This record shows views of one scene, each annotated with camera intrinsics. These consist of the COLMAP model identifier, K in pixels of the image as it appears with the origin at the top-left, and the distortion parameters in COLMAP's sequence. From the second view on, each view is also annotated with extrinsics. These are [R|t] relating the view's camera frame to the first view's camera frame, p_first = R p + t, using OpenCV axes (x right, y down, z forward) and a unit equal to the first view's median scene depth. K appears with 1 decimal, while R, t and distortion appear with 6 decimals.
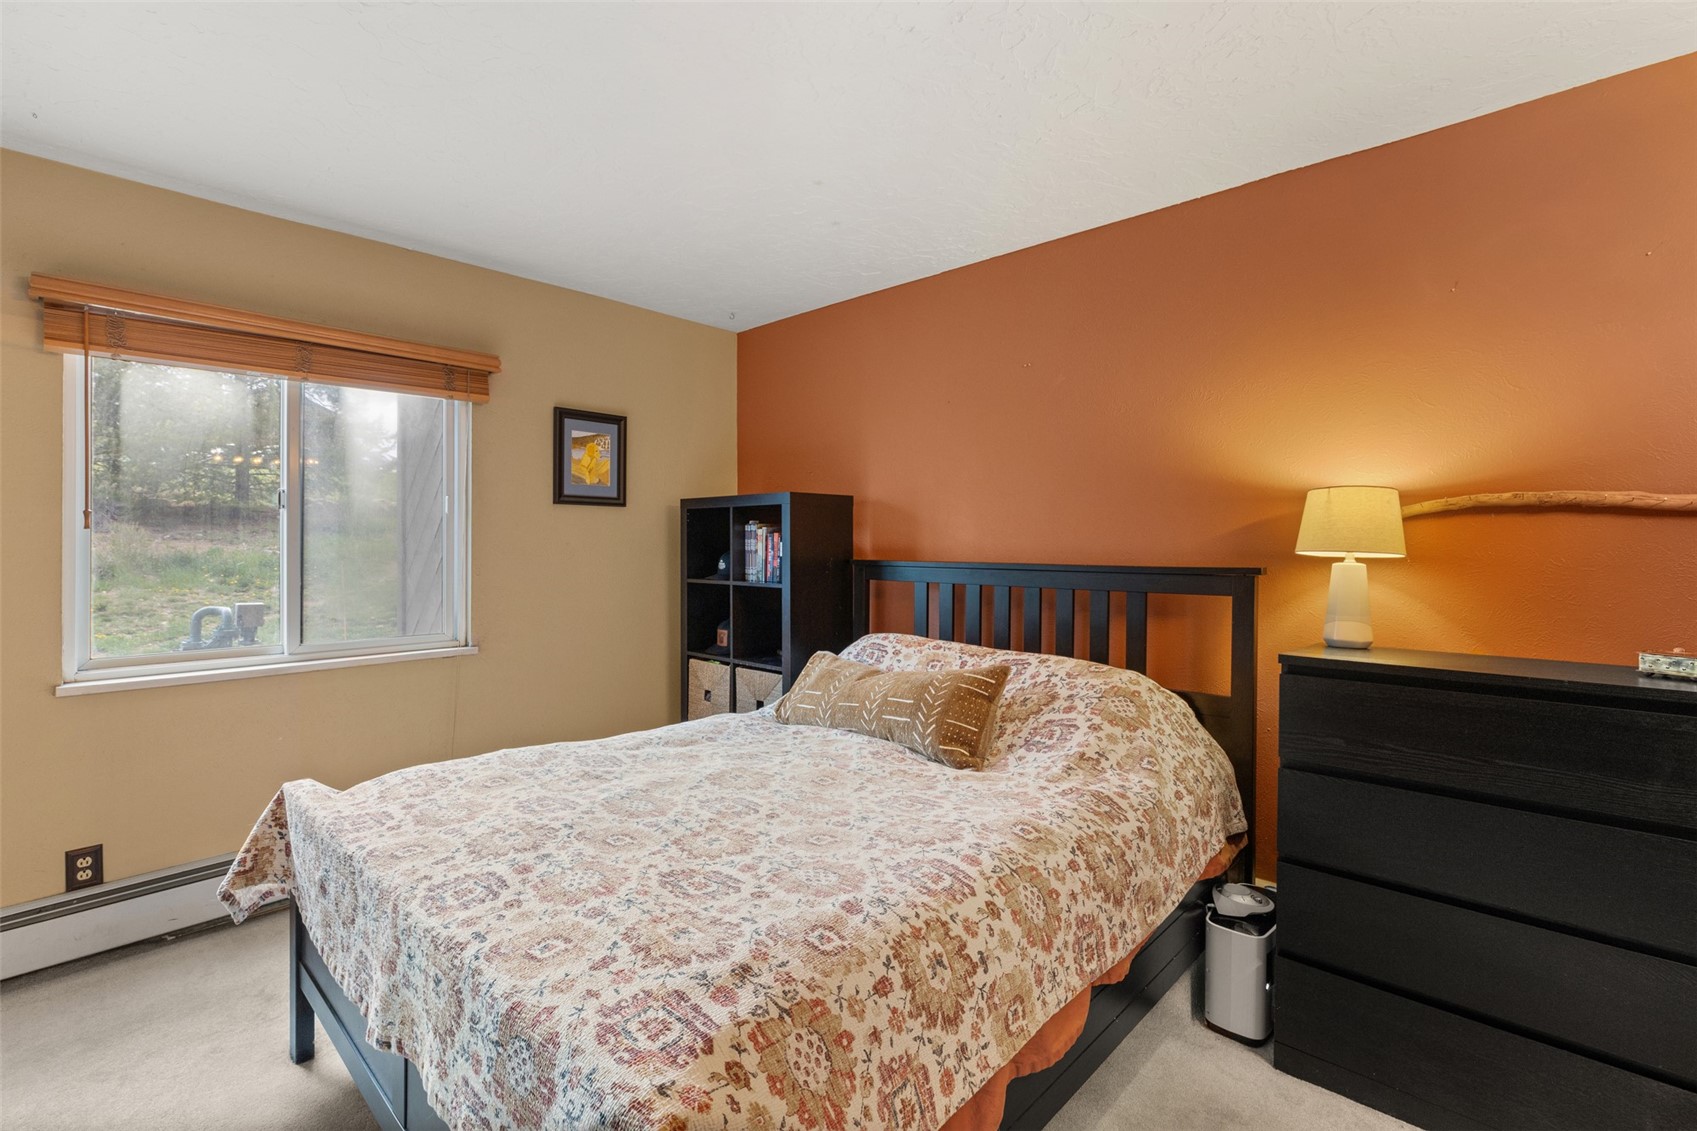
lens RADIAL K [[754.7, 0, 842.1], [0, 754.7, 541.4], [0, 0, 1]] dist [-0.002986, -0.000510]
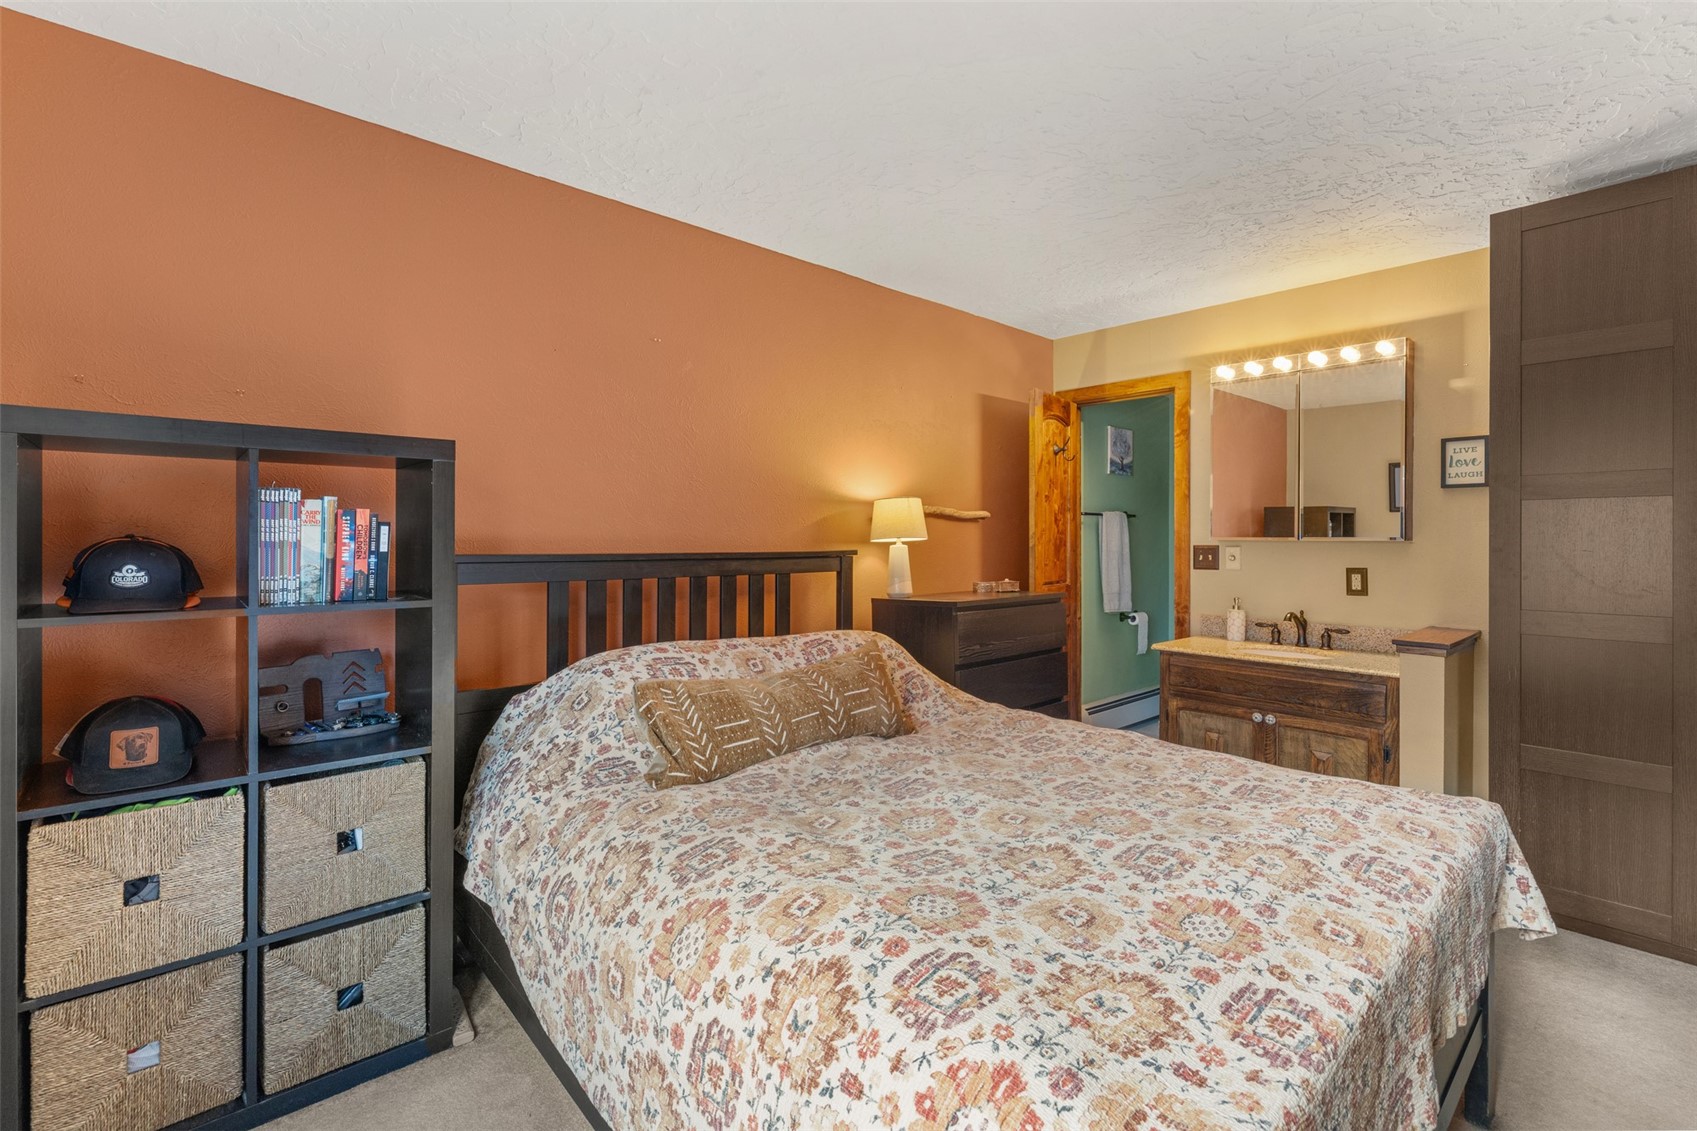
lens RADIAL K [[754.7, 0, 842.1], [0, 754.7, 541.4], [0, 0, 1]] dist [-0.002986, -0.000510]
pose [[0.091018, -0.003566, 0.995843, -0.586585], [-0.001930, 0.999991, 0.003757, 0.009380], [-0.995847, -0.002264, 0.091010, 0.607340]]
